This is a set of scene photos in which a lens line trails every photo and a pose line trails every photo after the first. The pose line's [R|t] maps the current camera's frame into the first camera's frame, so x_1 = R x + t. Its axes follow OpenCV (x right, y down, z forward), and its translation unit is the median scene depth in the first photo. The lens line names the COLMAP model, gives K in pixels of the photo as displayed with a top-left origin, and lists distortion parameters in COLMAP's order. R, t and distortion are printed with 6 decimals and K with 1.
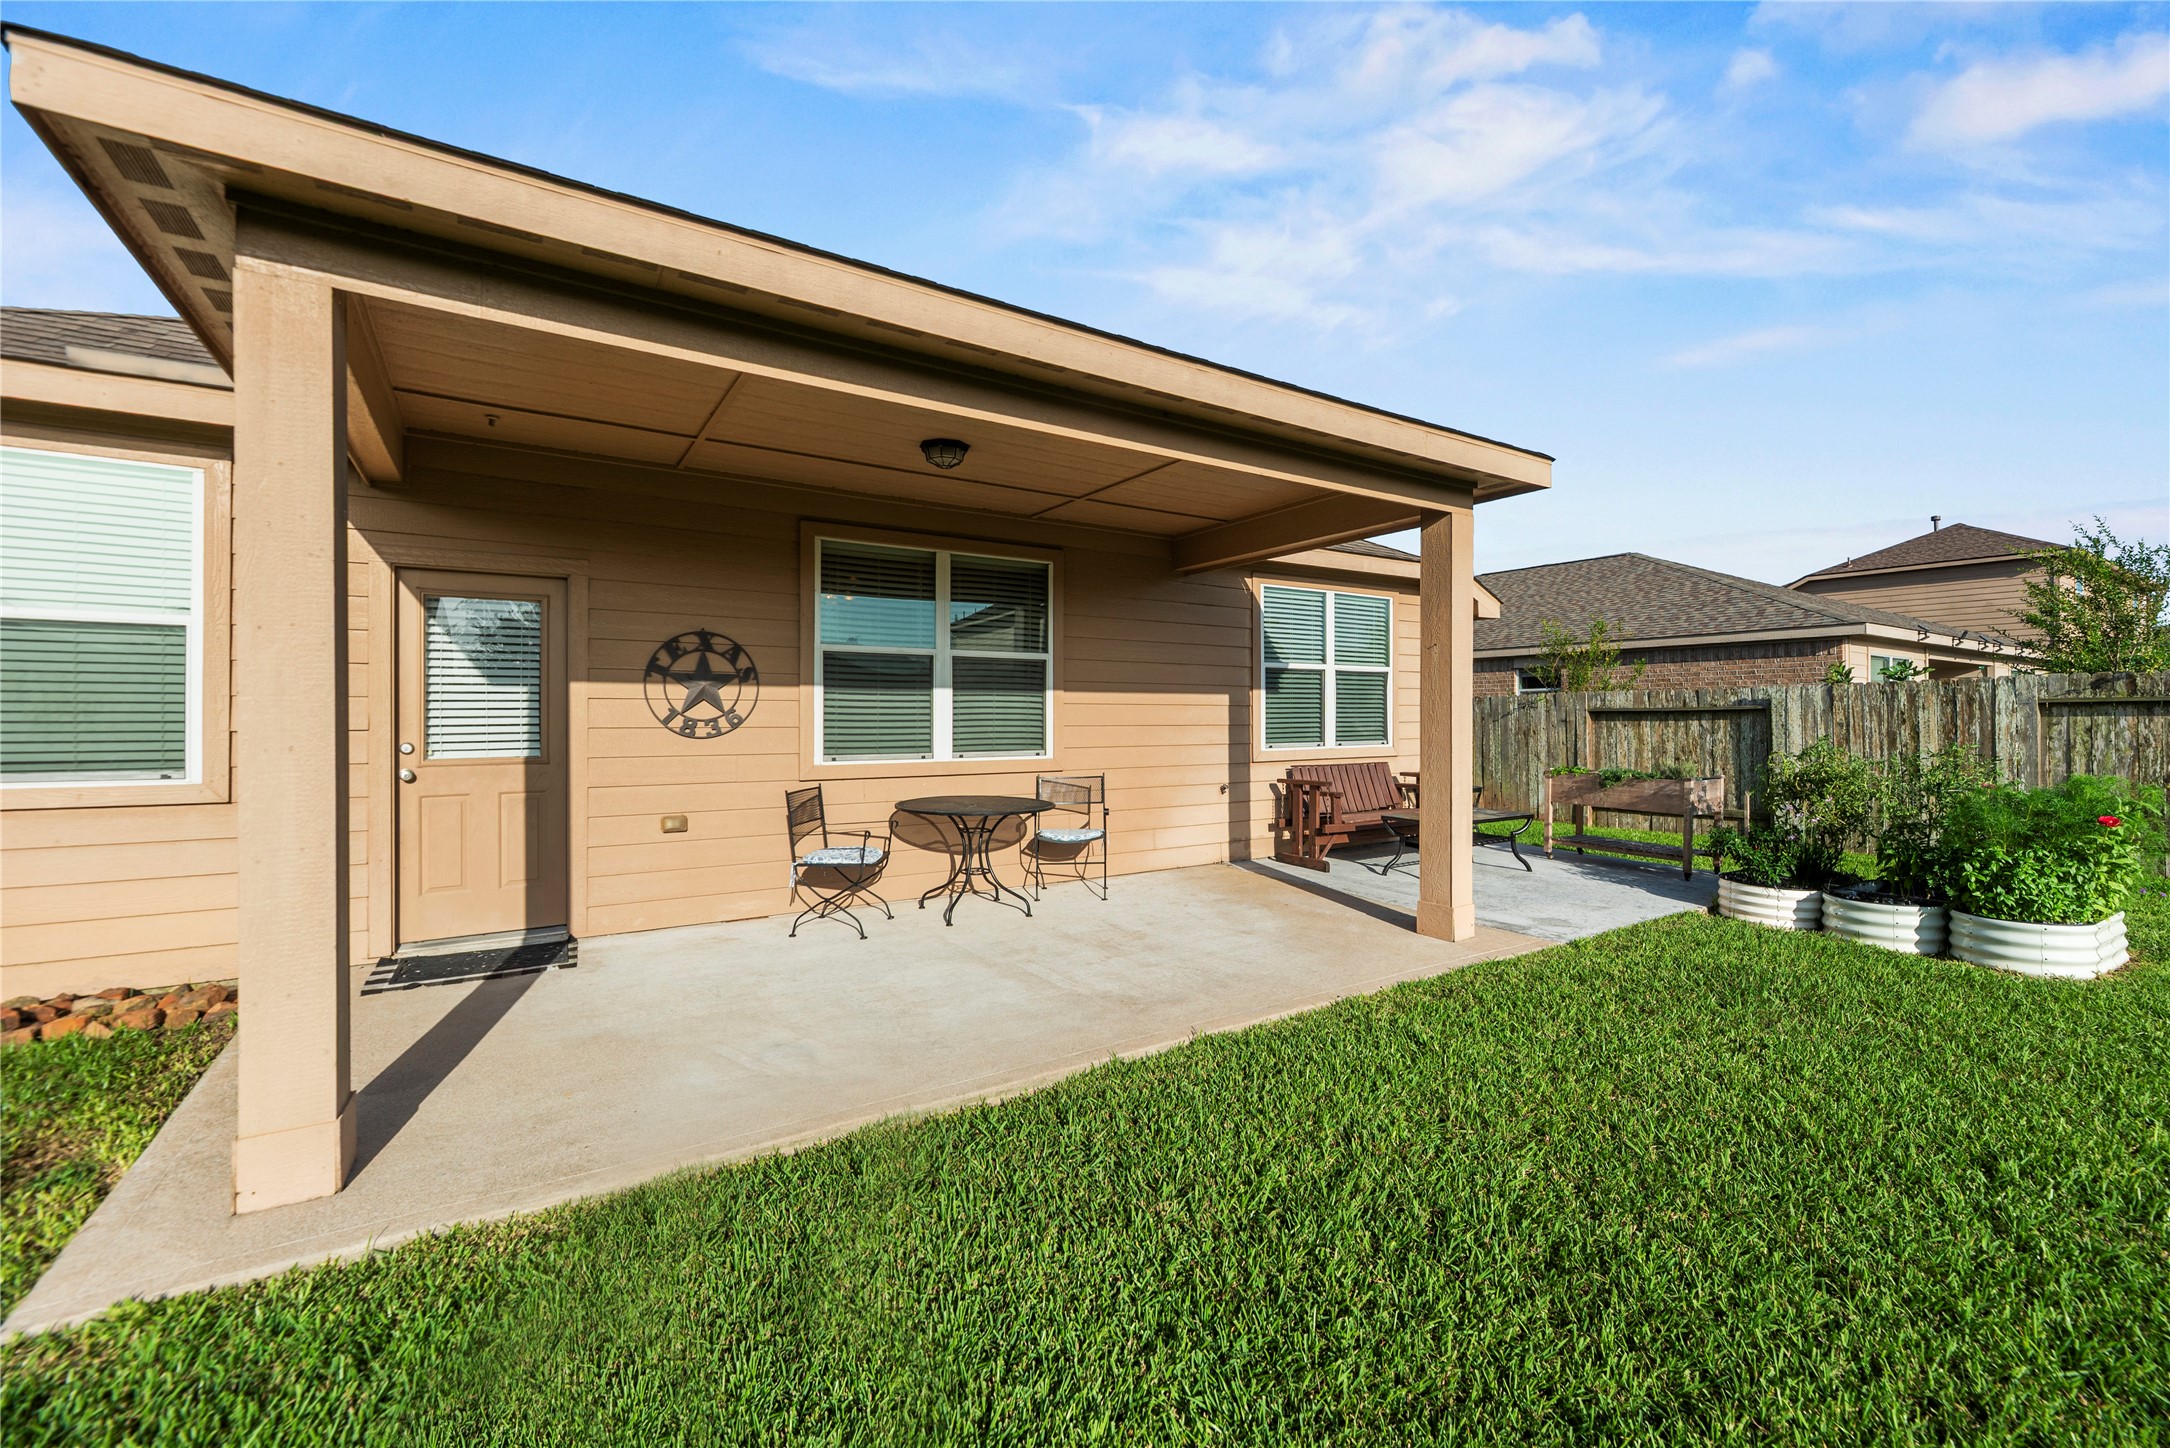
lens RADIAL K [[900.1, 0, 1094.0], [0, 900.1, 722.1], [0, 0, 1]] dist [0.000689, 0.000400]
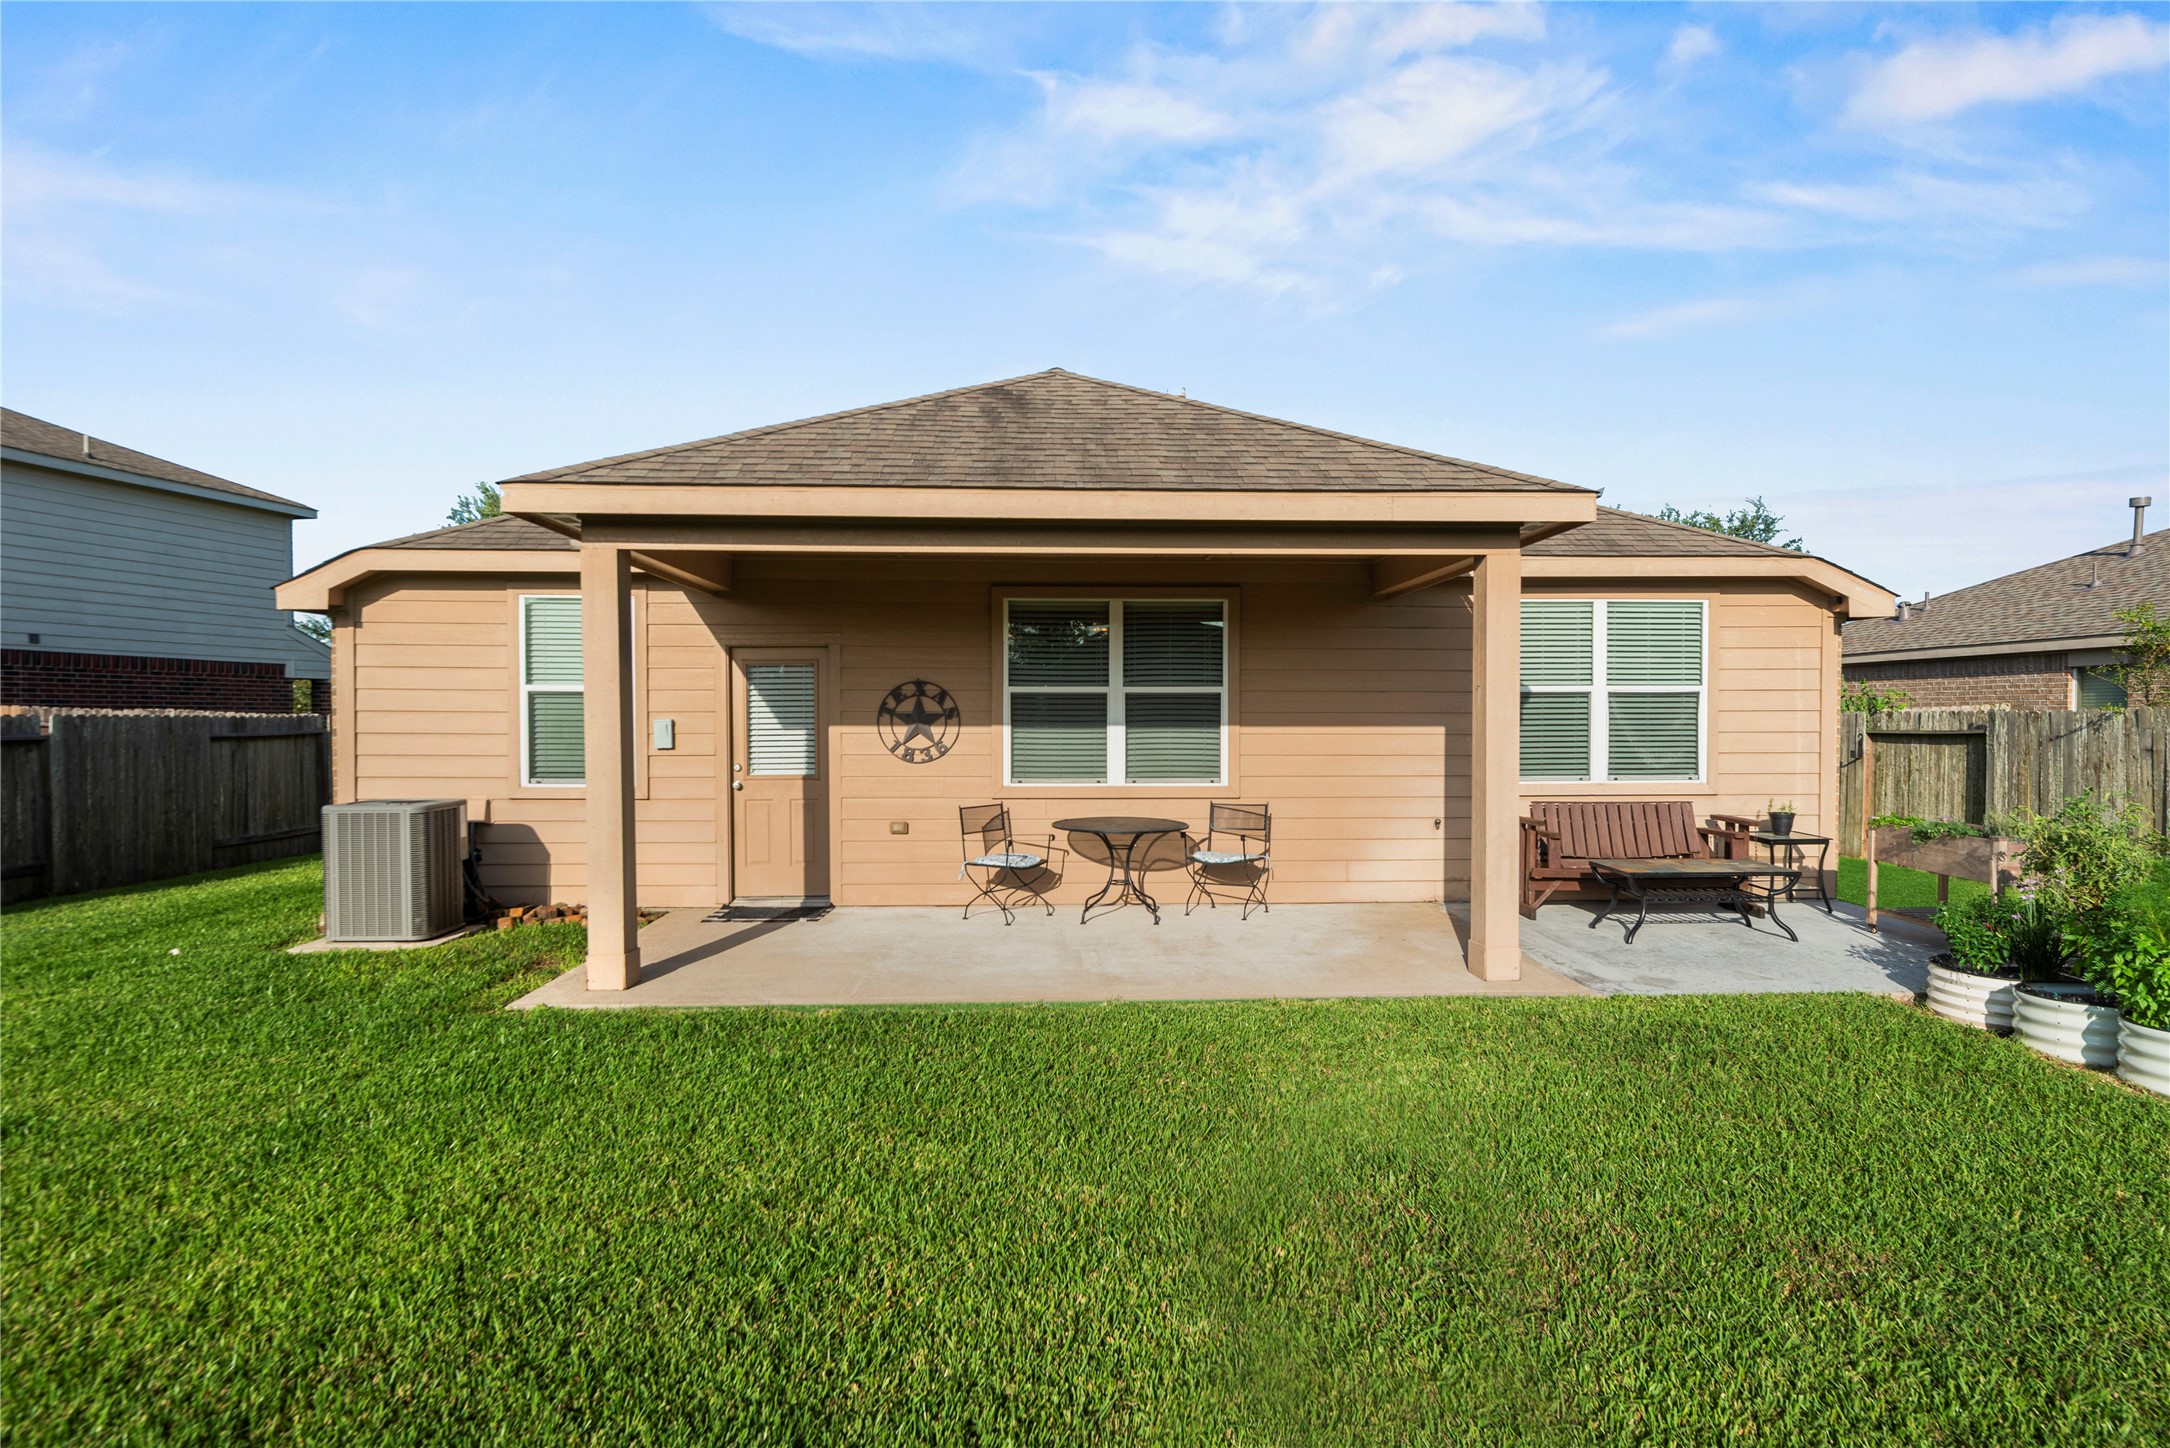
lens RADIAL K [[1243.7, 0, 1083.3], [0, 1243.7, 763.2], [0, 0, 1]] dist [0.042905, 0.000533]
pose [[0.856855, 0.021575, -0.515105, 0.494295], [-0.003075, 0.999320, 0.036740, -0.034741], [0.515548, -0.029896, 0.856339, -0.296667]]
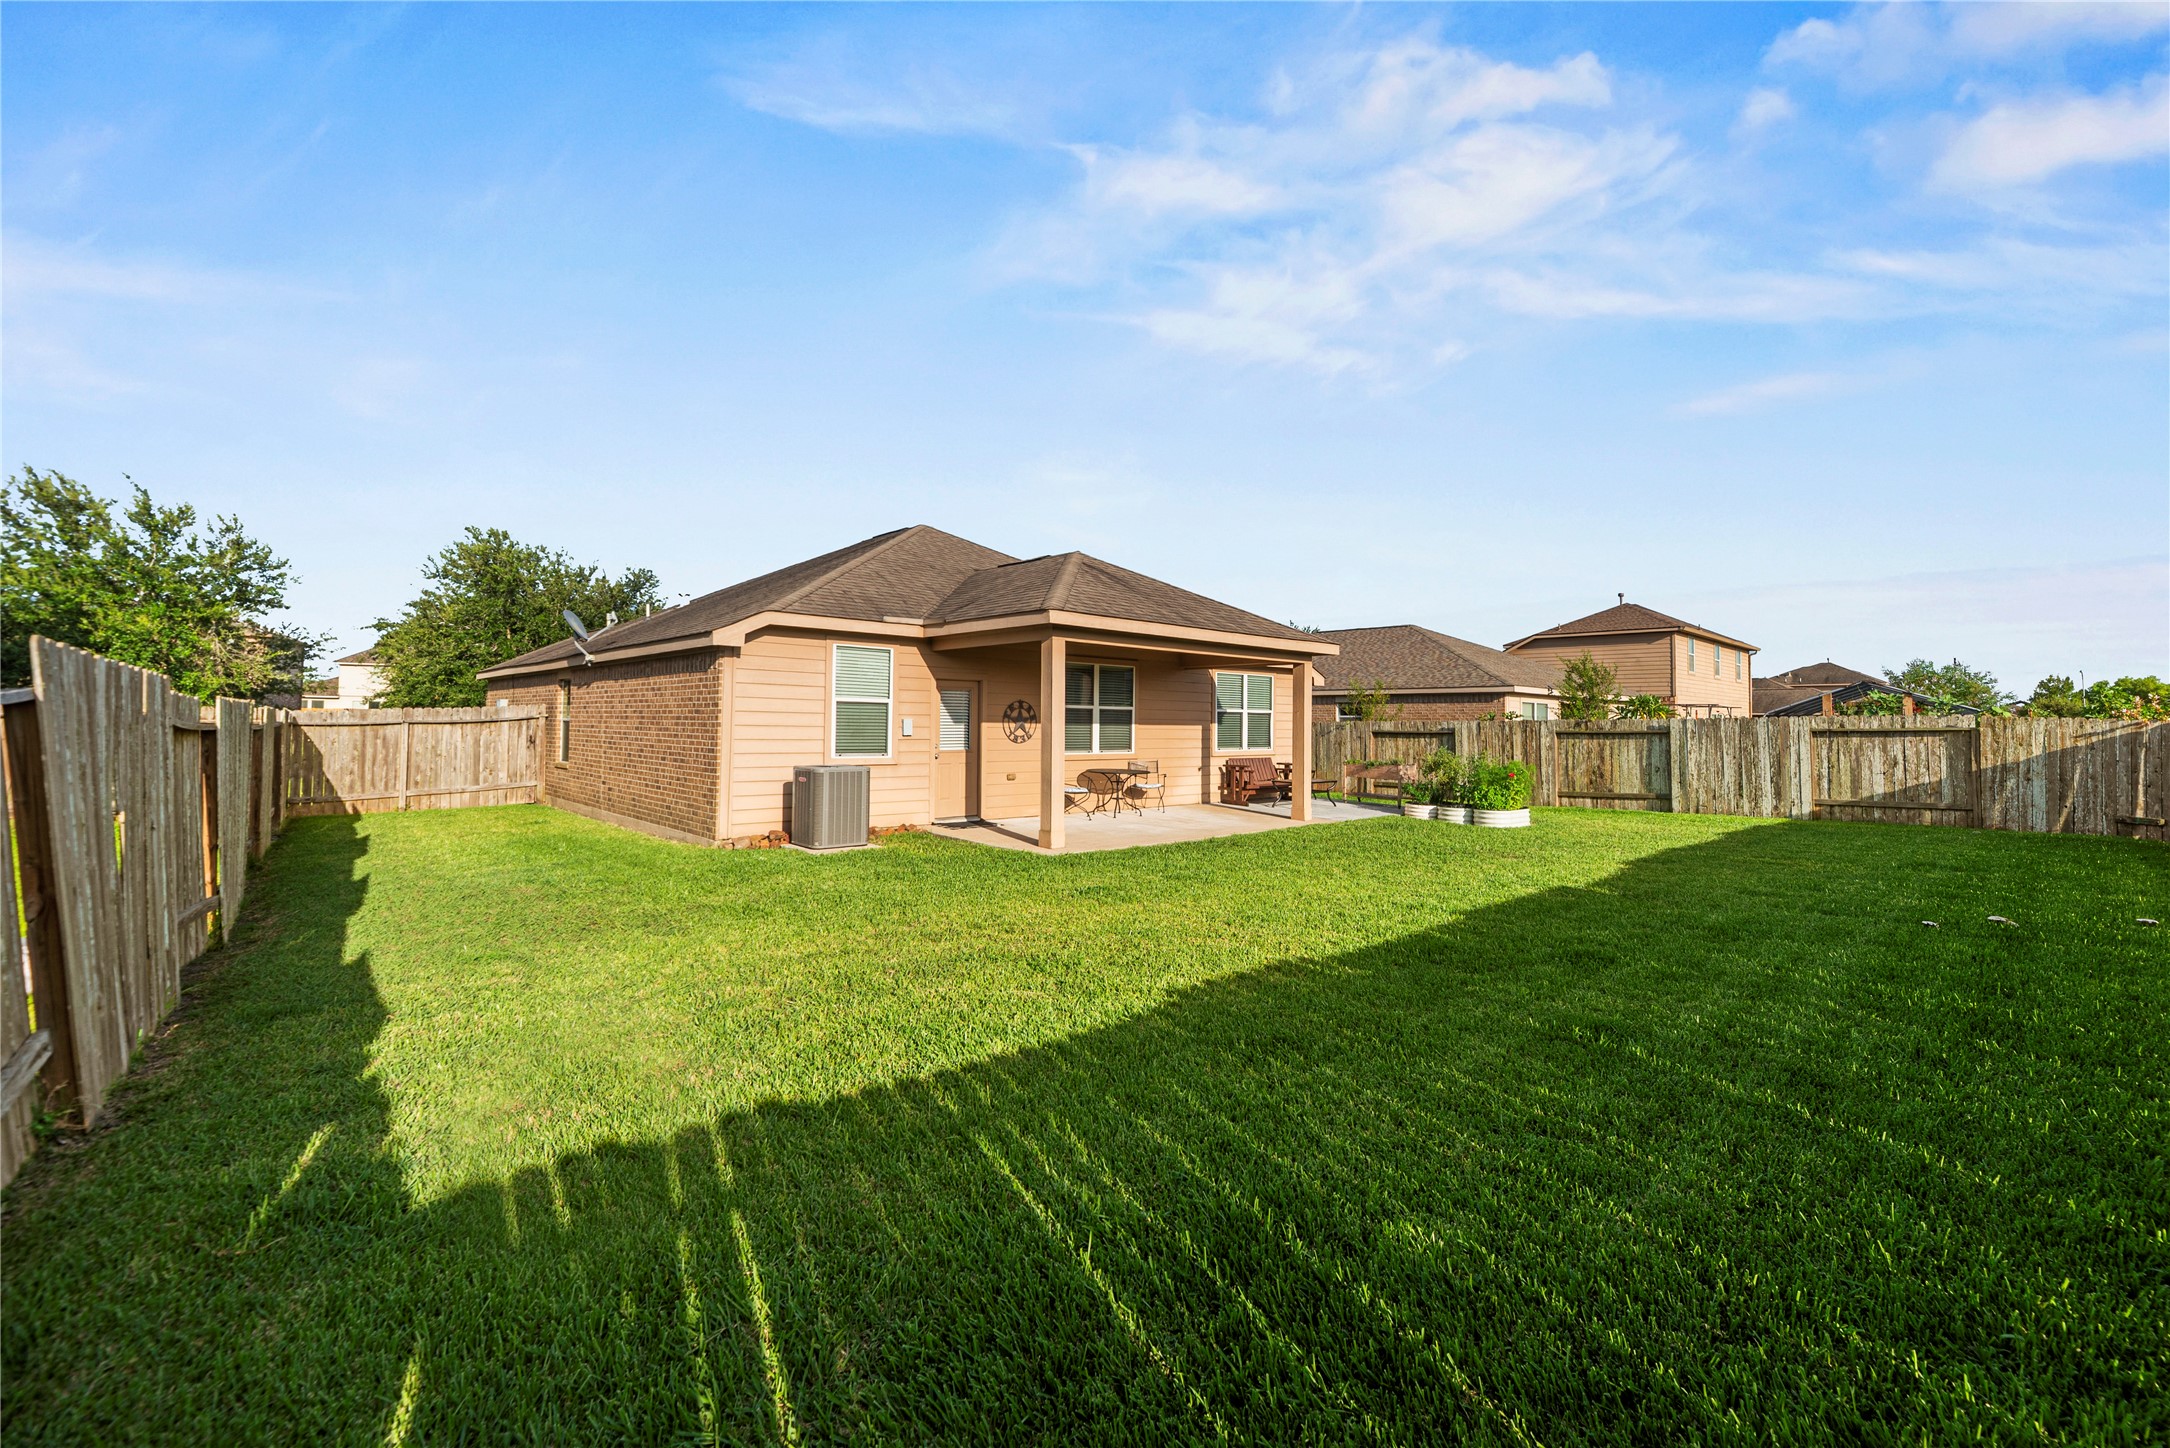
lens RADIAL K [[917.0, 0, 1072.4], [0, 917.0, 699.0], [0, 0, 1]] dist [-0.001610, 0.000073]
pose [[0.989372, 0.017482, 0.144354, -0.469131], [-0.013004, 0.999406, -0.031909, -0.018242], [-0.144826, 0.029693, 0.989012, -1.105258]]
